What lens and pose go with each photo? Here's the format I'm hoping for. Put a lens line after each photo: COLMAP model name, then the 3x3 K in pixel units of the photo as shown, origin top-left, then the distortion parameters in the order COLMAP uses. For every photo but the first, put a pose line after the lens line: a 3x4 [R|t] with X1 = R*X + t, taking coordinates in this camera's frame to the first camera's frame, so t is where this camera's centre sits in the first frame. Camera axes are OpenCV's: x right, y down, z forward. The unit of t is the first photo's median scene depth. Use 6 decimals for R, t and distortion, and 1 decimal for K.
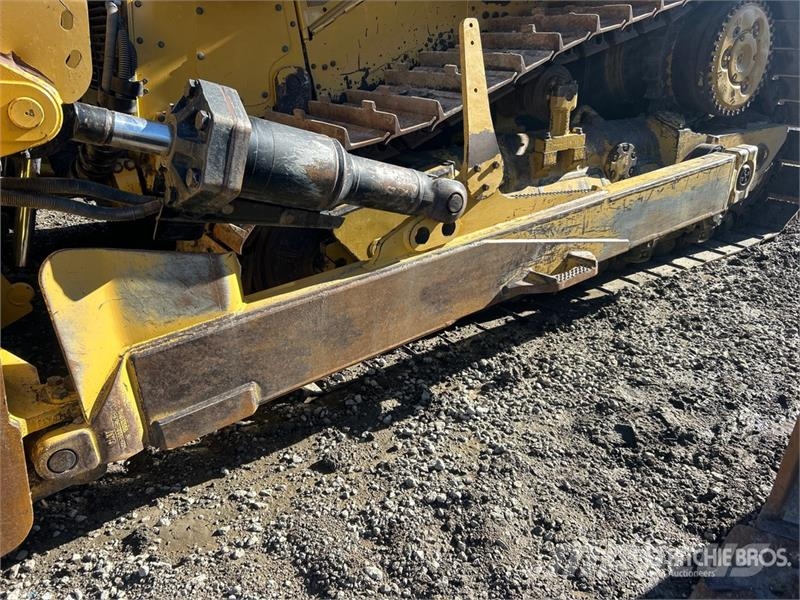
lens RADIAL K [[631.1, 0, 388.8], [0, 631.1, 283.8], [0, 0, 1]] dist [0.068886, -0.061048]
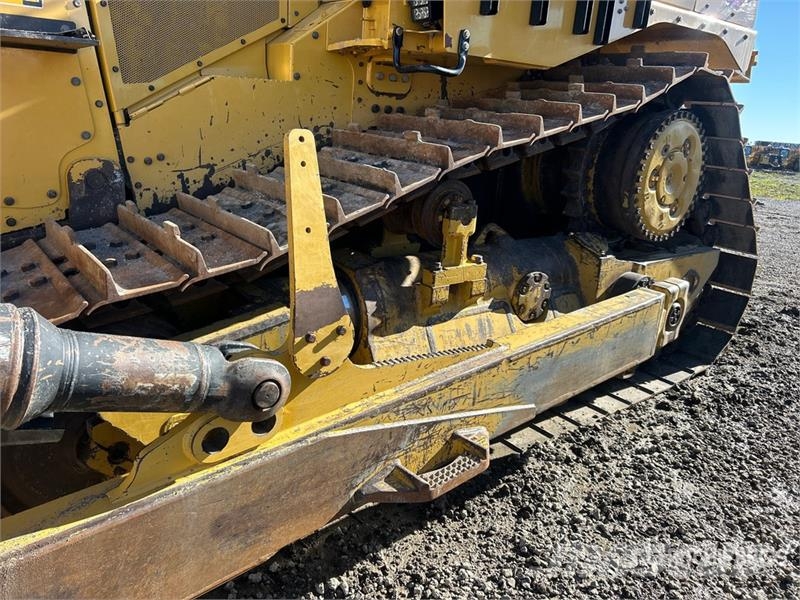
lens RADIAL K [[631.1, 0, 388.8], [0, 631.1, 283.8], [0, 0, 1]] dist [0.068886, -0.061048]
pose [[0.994489, 0.053835, 0.089962, 0.117718], [-0.045274, 0.994482, -0.094634, -0.132112], [-0.094560, 0.090039, 0.991439, 0.227989]]
